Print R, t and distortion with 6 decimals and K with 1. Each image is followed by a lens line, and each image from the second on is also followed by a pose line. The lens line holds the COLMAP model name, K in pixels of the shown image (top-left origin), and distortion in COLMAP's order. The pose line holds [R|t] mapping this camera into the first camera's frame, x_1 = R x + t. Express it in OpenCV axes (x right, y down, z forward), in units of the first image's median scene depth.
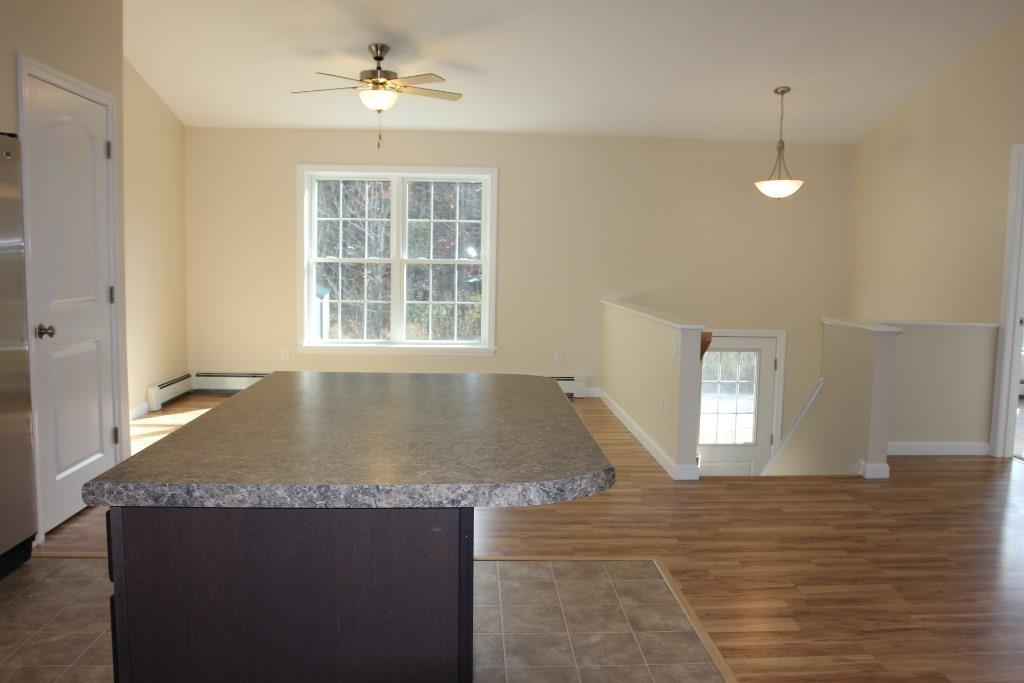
lens RADIAL K [[803.5, 0, 513.7], [0, 803.5, 330.2], [0, 0, 1]] dist [-0.071484, 0.008123]
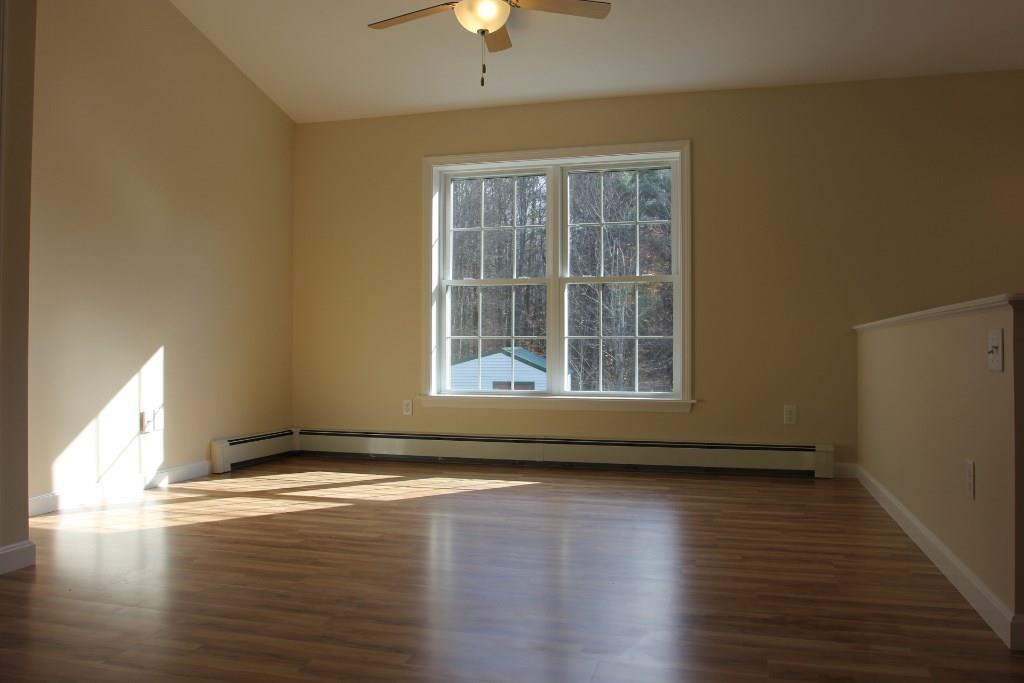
lens RADIAL K [[803.5, 0, 513.7], [0, 803.5, 330.2], [0, 0, 1]] dist [-0.071484, 0.008123]
pose [[0.947300, -0.023070, -0.319515, 0.052604], [-0.013132, 0.993769, -0.110686, 0.040736], [0.320078, 0.109048, 0.941094, 0.314724]]
